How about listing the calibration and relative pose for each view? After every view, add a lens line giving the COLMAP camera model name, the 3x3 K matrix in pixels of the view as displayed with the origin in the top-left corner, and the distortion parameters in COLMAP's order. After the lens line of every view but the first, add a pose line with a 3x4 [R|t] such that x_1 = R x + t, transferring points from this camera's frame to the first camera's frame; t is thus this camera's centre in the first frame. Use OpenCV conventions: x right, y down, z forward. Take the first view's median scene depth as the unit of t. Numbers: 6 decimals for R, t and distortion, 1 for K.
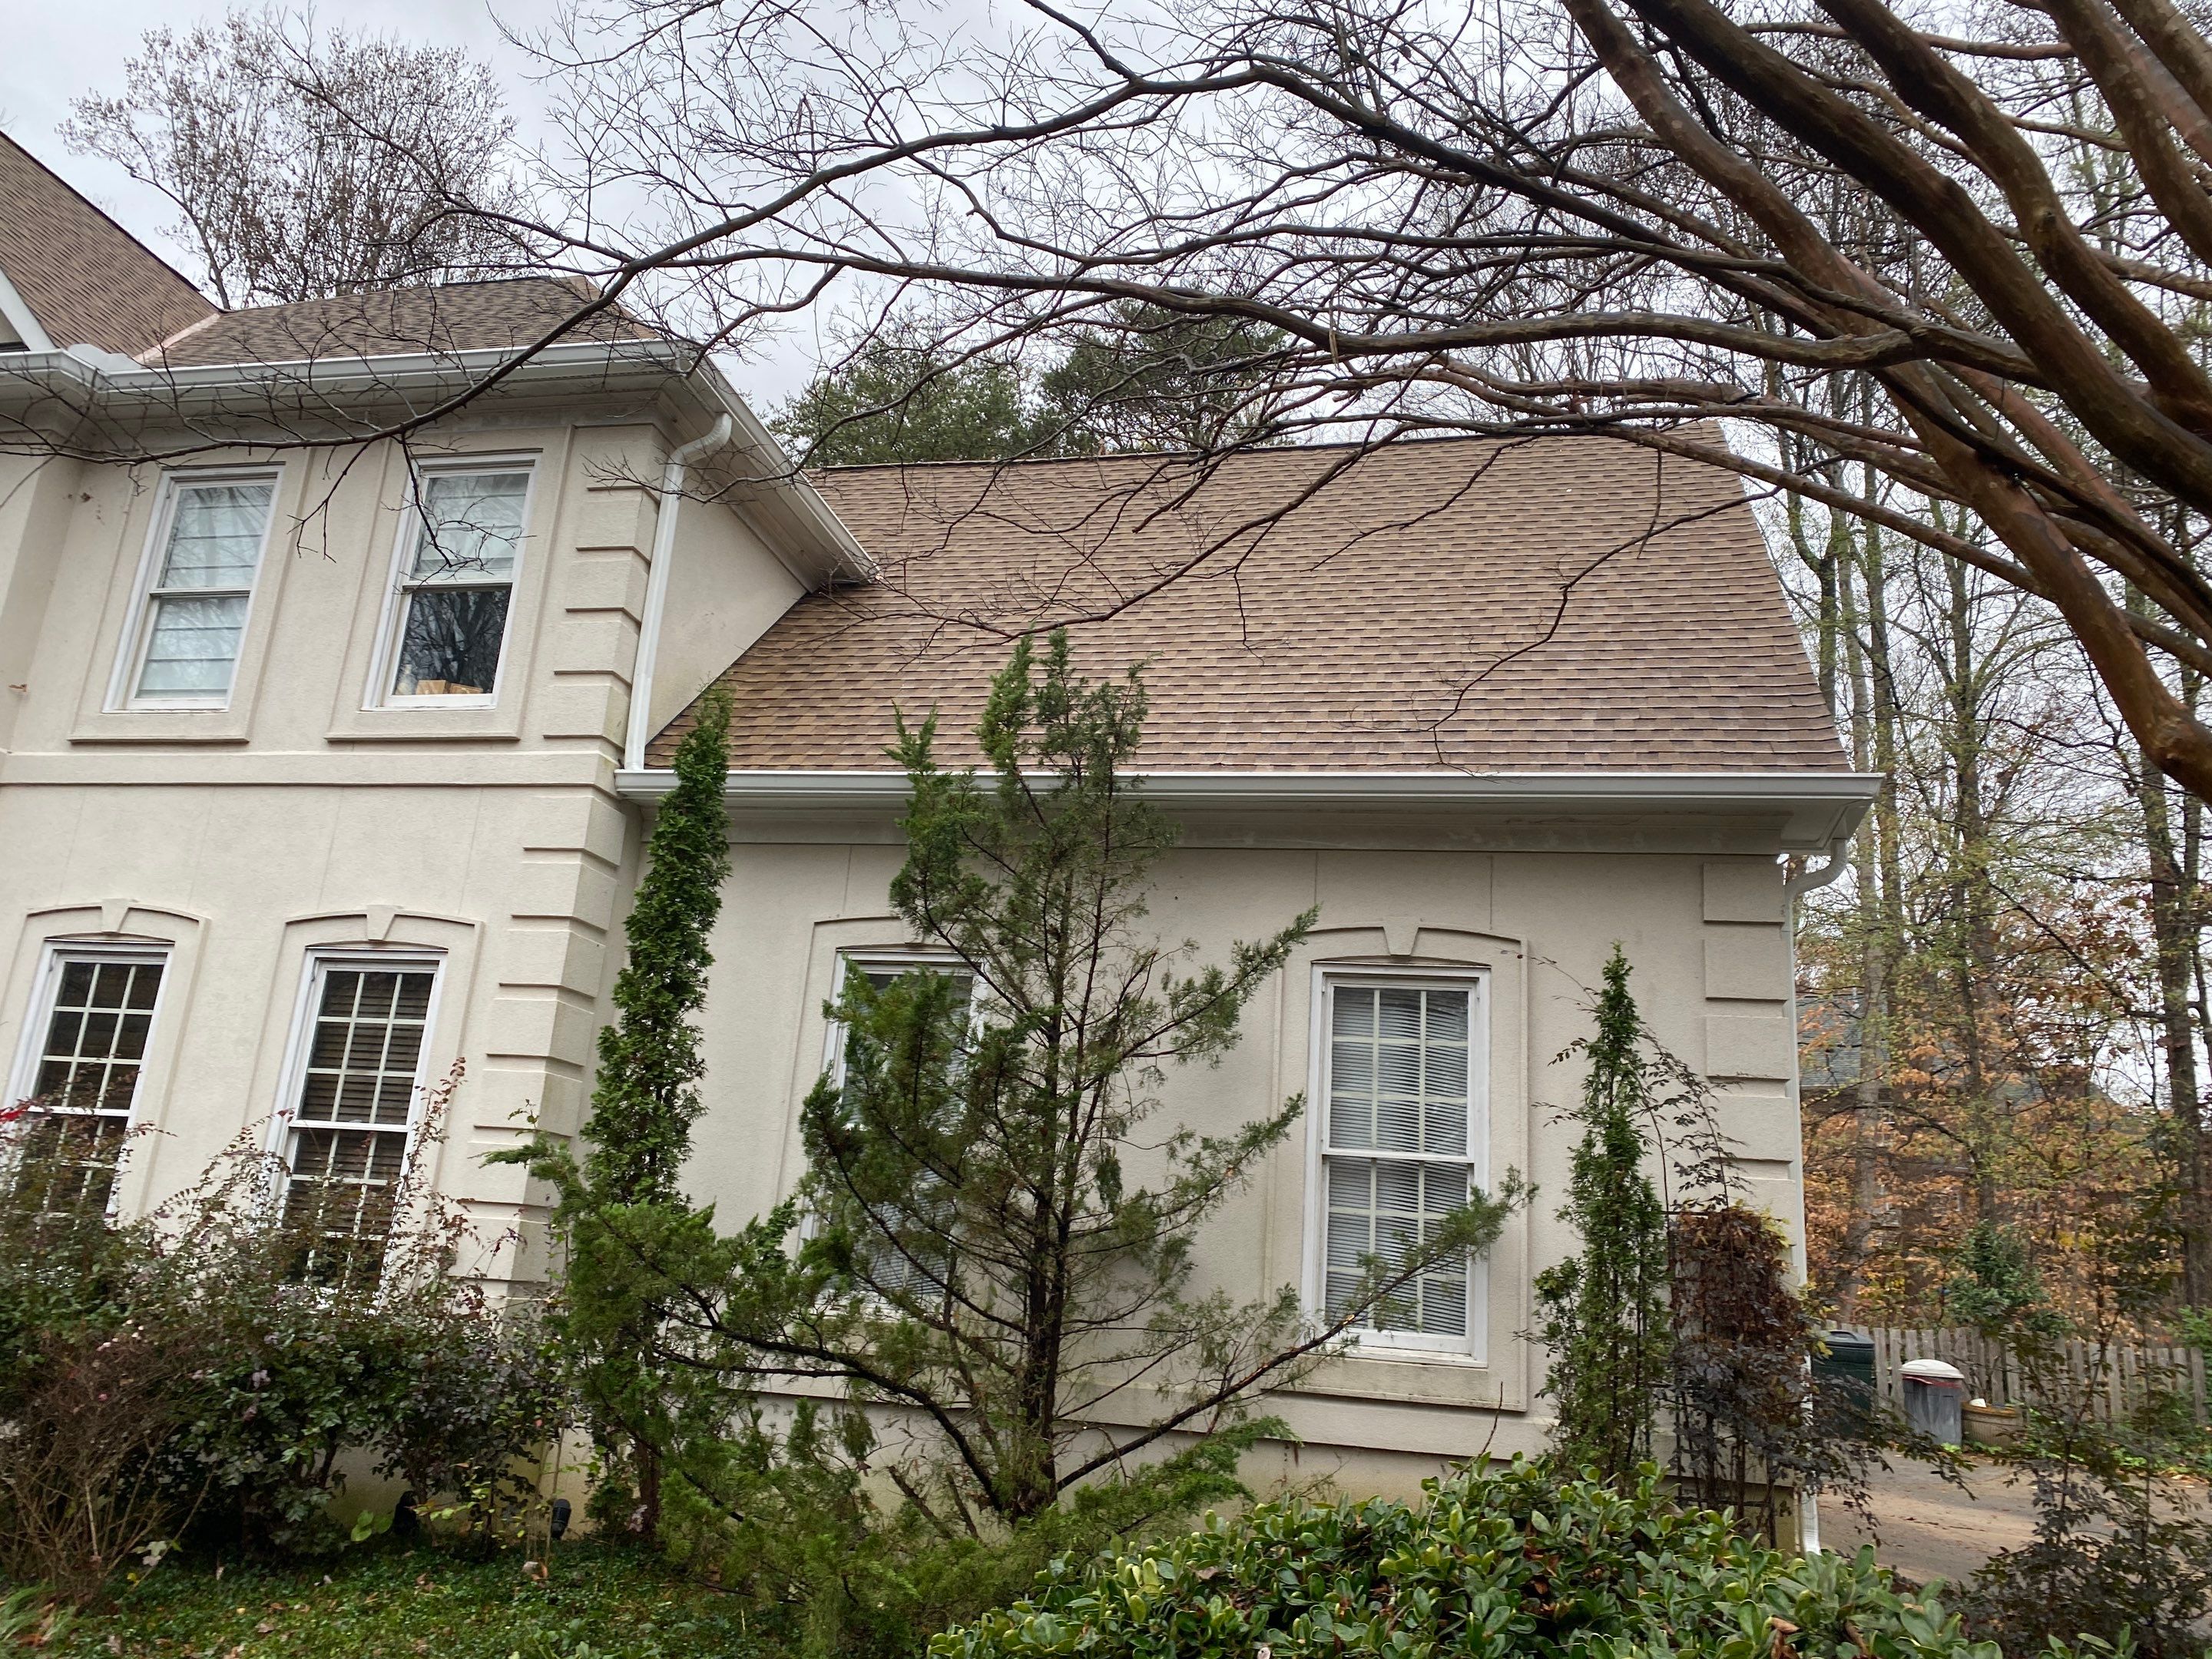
lens RADIAL K [[1464.2, 0, 1117.7], [0, 1464.2, 832.5], [0, 0, 1]] dist [0.001390, -0.000732]
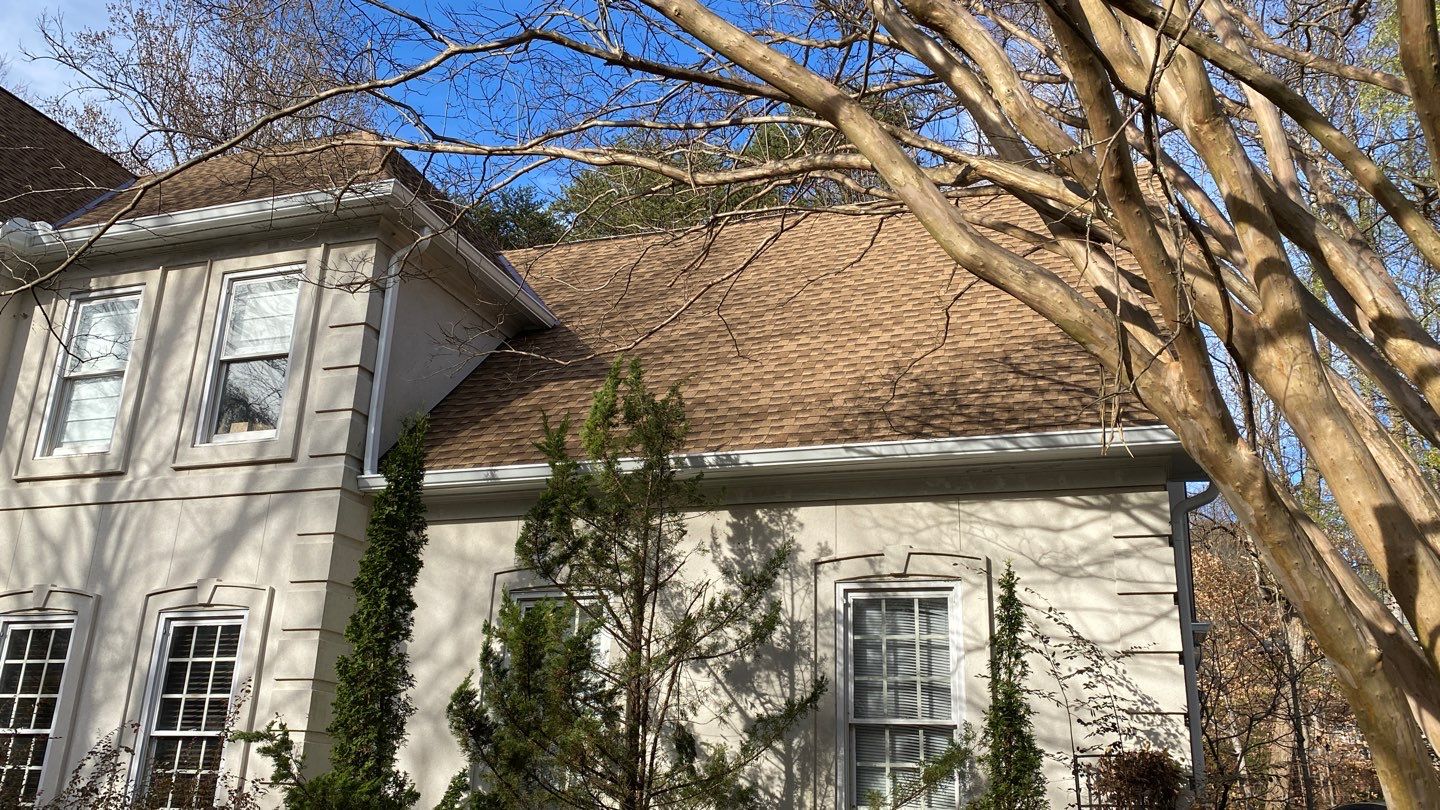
lens RADIAL K [[1107.5, 0, 717.3], [0, 1107.5, 406.6], [0, 0, 1]] dist [0.007024, -0.006309]
pose [[0.991855, -0.073070, -0.104327, 0.138460], [0.065107, 0.994841, -0.077797, -0.002308], [0.109474, 0.070371, 0.991496, -0.056941]]
